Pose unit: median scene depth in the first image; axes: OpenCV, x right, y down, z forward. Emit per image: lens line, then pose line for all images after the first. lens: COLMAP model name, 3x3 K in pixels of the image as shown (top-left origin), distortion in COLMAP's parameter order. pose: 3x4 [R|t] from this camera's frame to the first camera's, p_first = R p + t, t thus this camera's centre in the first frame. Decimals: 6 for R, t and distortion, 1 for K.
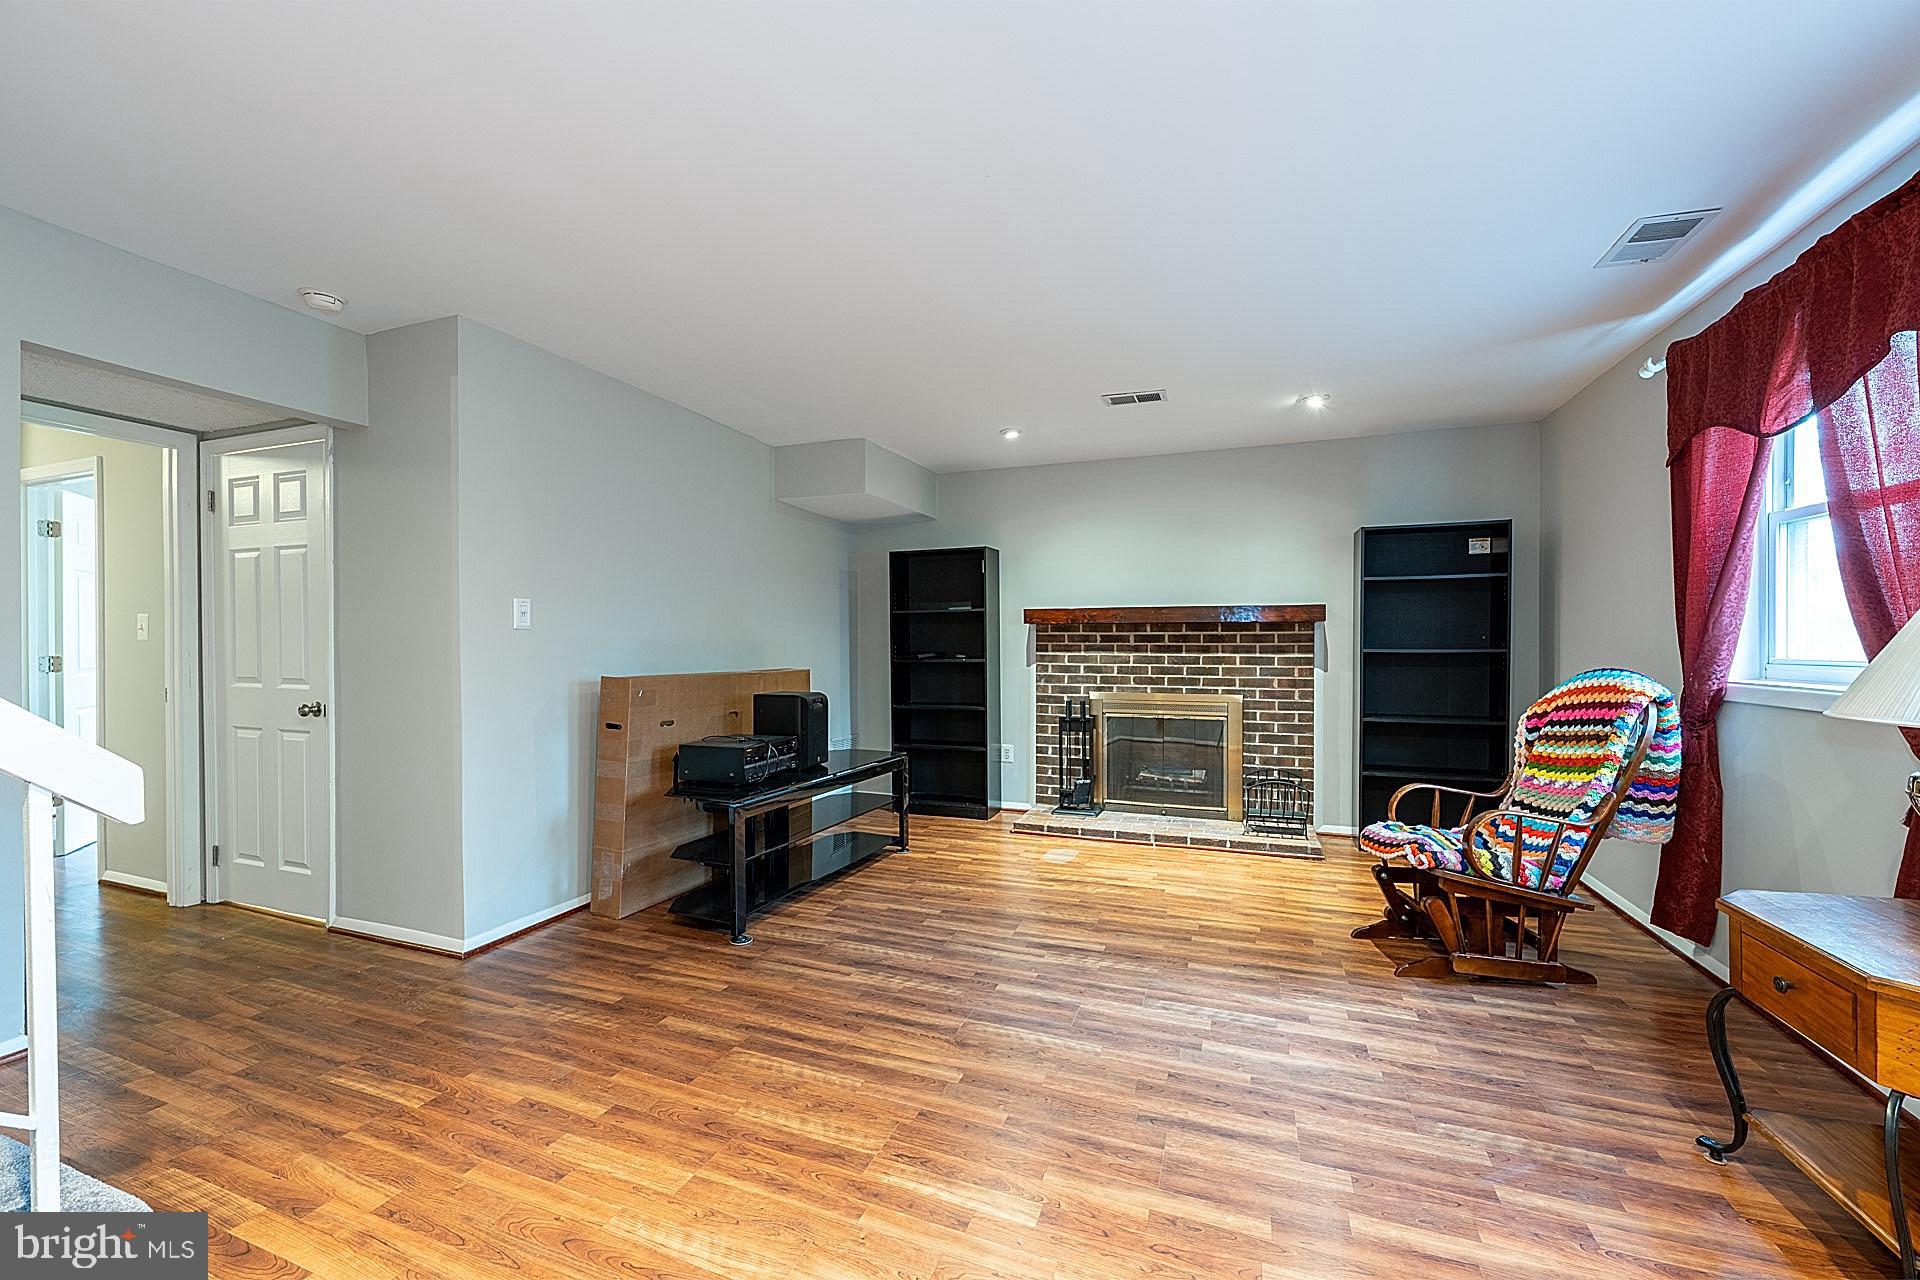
lens RADIAL K [[765.3, 0, 953.4], [0, 765.3, 646.7], [0, 0, 1]] dist [-0.001551, 0.002612]
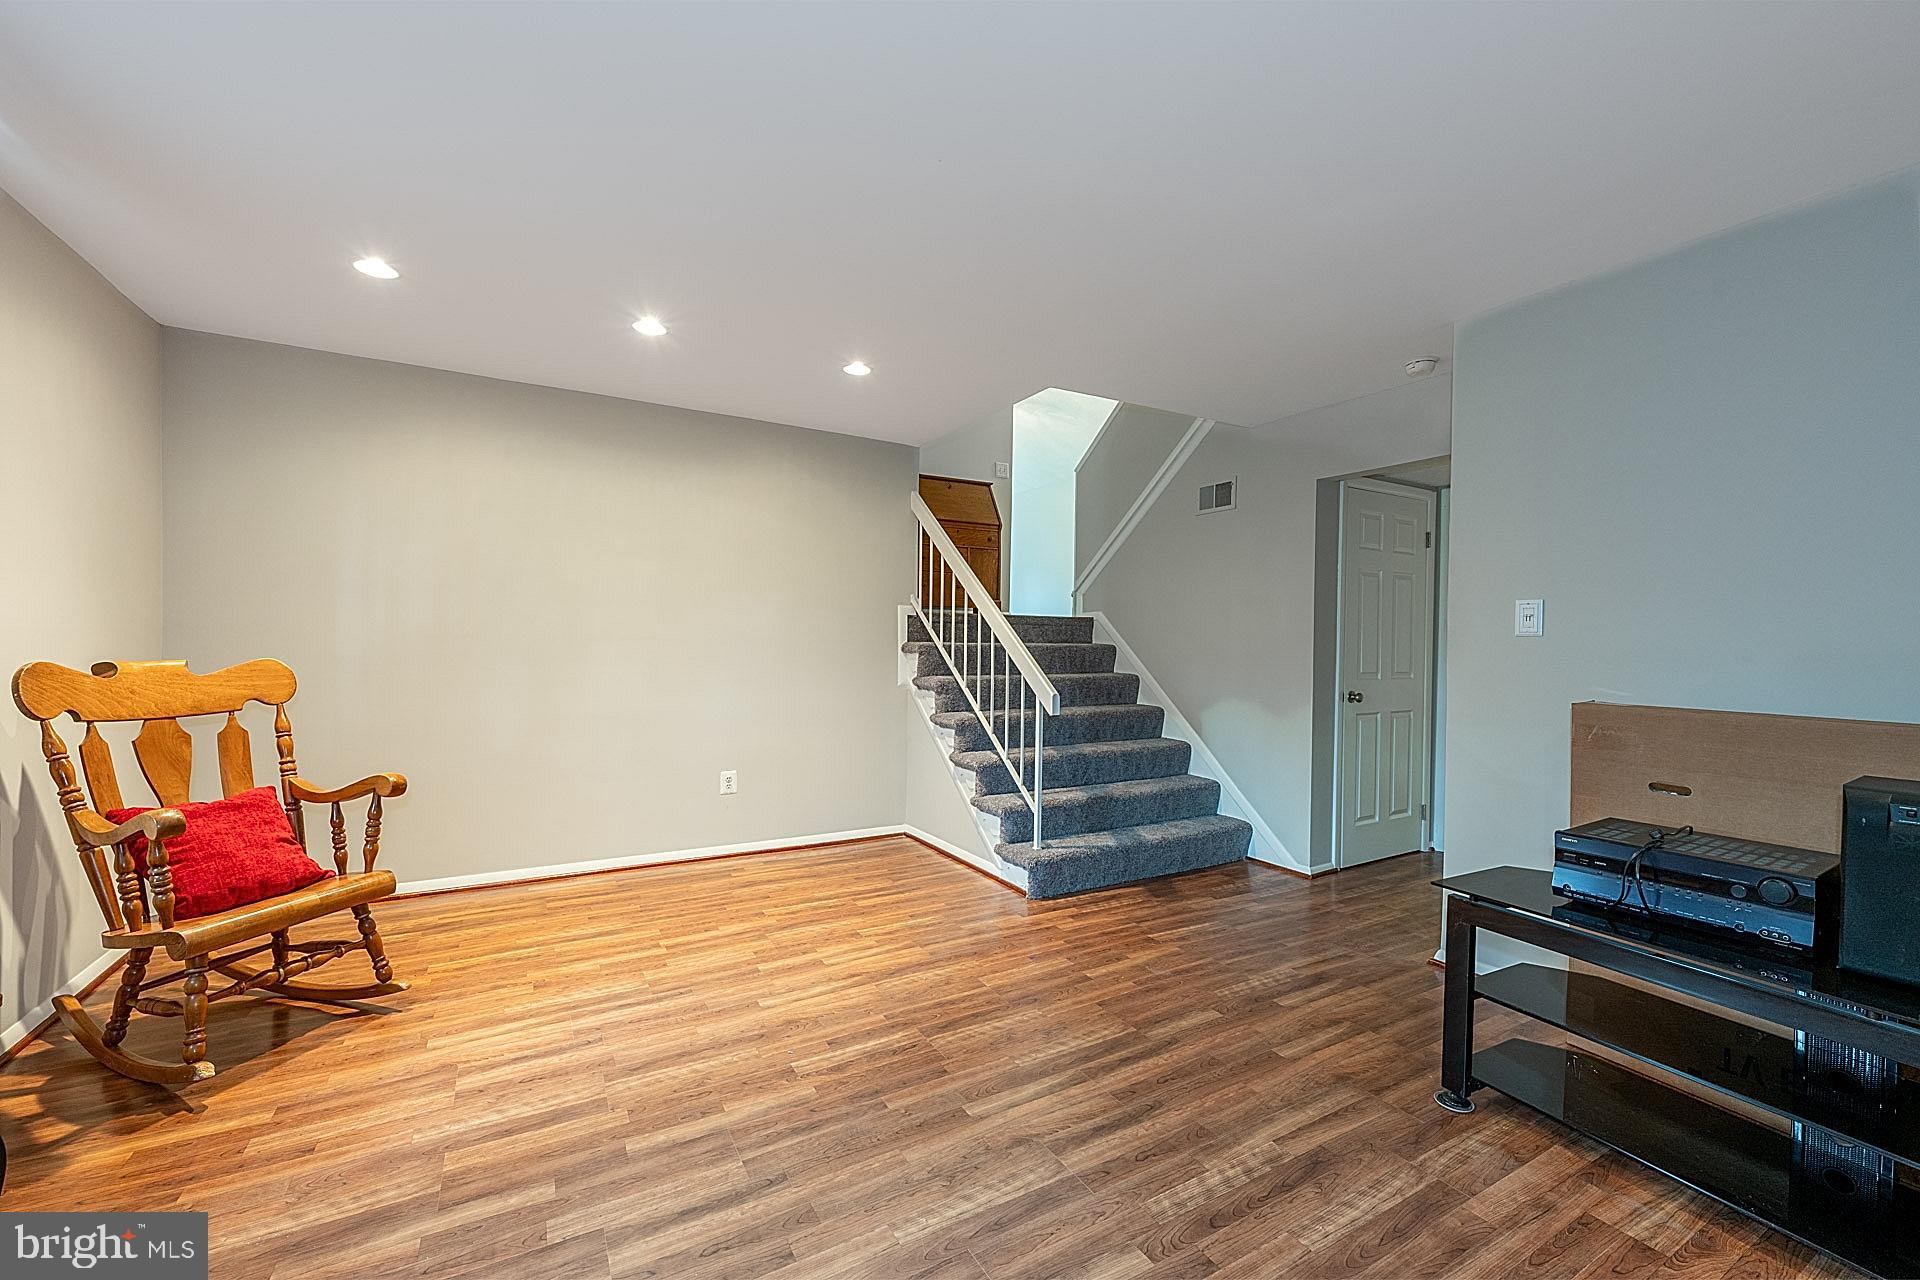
lens RADIAL K [[765.3, 0, 953.4], [0, 765.3, 646.7], [0, 0, 1]] dist [-0.001551, 0.002612]
pose [[-0.638160, -0.003790, -0.769894, 0.756208], [-0.016705, 0.999821, 0.008925, -0.012950], [0.769722, 0.018557, -0.638109, 1.602779]]
